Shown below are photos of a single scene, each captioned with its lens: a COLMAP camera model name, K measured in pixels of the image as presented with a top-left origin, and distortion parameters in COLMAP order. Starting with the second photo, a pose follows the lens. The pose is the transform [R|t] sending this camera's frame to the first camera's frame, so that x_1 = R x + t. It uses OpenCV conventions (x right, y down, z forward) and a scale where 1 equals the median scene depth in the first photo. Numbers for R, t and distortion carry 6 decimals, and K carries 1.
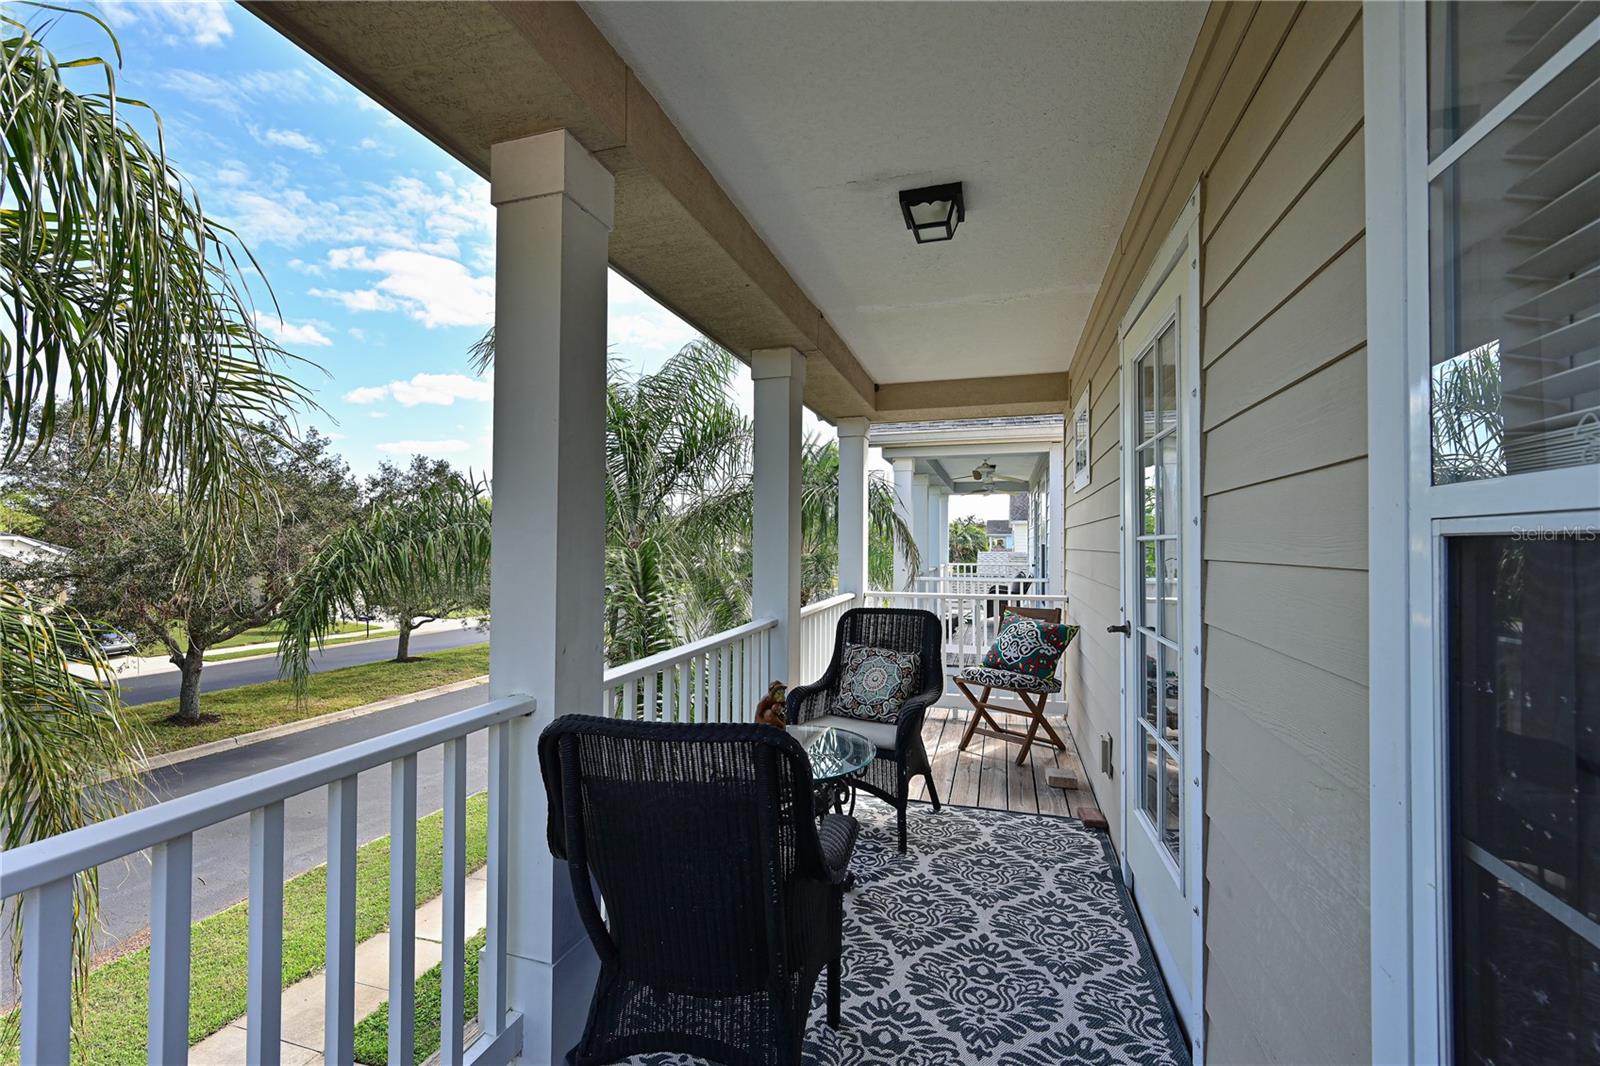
lens RADIAL K [[655.0, 0, 806.3], [0, 655.0, 533.1], [0, 0, 1]] dist [-0.000259, 0.000101]
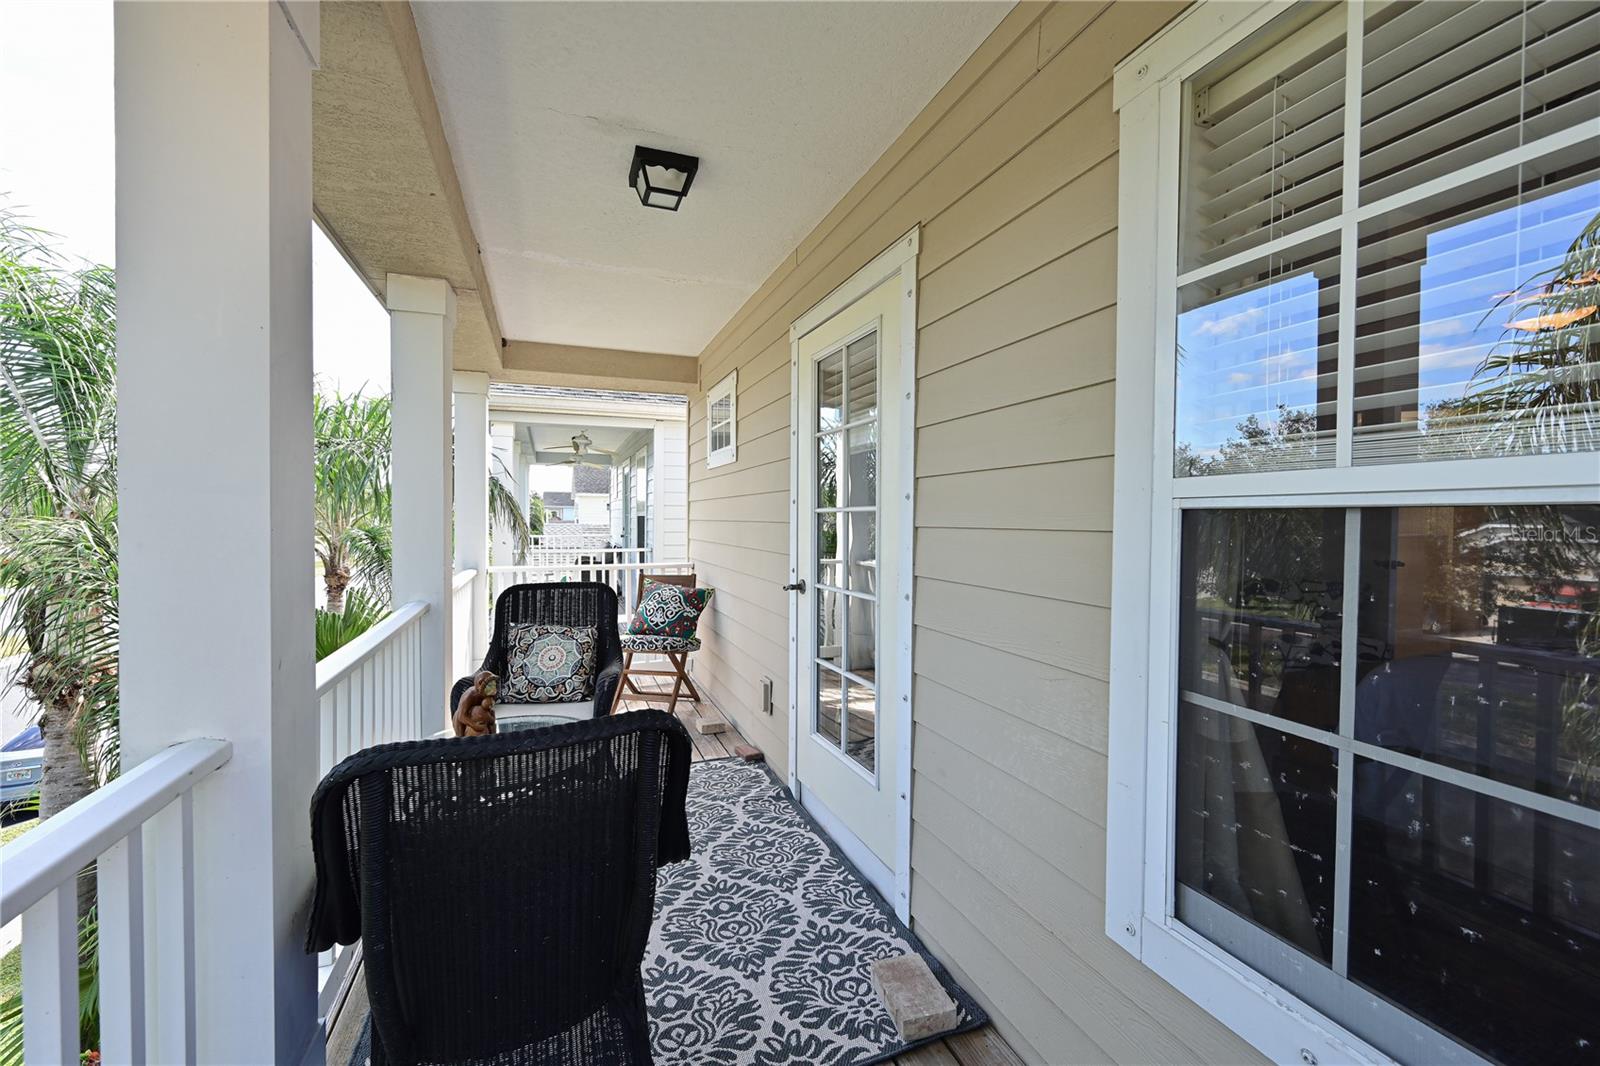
lens RADIAL K [[639.7, 0, 791.0], [0, 639.7, 531.2], [0, 0, 1]] dist [0.002331, 0.000289]
pose [[0.800508, -0.011933, 0.599203, -0.257834], [-0.012432, 0.999256, 0.036507, 0.004731], [-0.599192, -0.036674, 0.799765, 0.101513]]
